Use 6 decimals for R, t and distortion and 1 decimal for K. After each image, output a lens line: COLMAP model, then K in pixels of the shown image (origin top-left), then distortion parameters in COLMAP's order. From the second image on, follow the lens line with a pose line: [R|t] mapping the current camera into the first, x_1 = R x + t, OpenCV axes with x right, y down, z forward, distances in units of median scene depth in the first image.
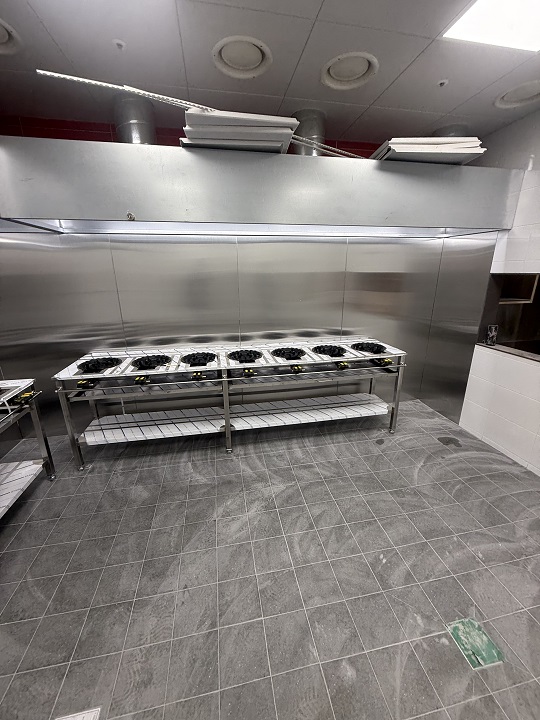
lens RADIAL K [[285.6, 0, 269.2], [0, 285.6, 357.9], [0, 0, 1]] dist [0.000764, 0.000165]
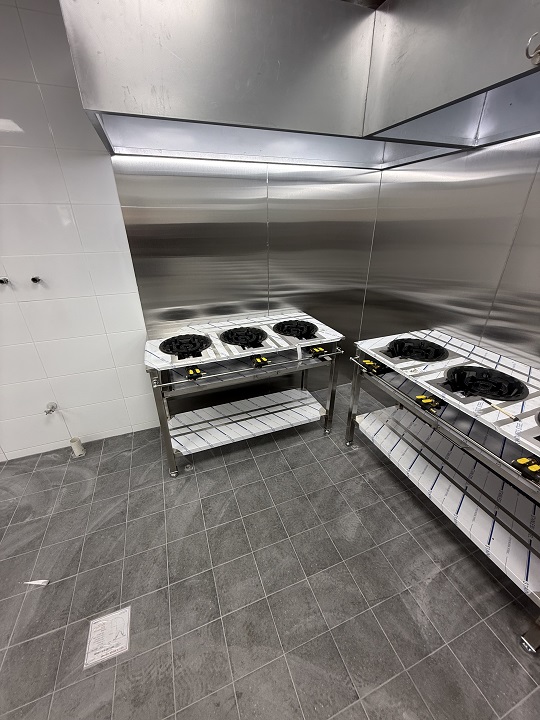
lens RADIAL K [[285.6, 0, 269.2], [0, 285.6, 357.9], [0, 0, 1]] dist [0.000764, 0.000165]
pose [[0.171348, 0.430466, -0.886194, -0.012550], [-0.273829, 0.884864, 0.376874, -0.138397], [0.946392, 0.178089, 0.269493, 0.501542]]
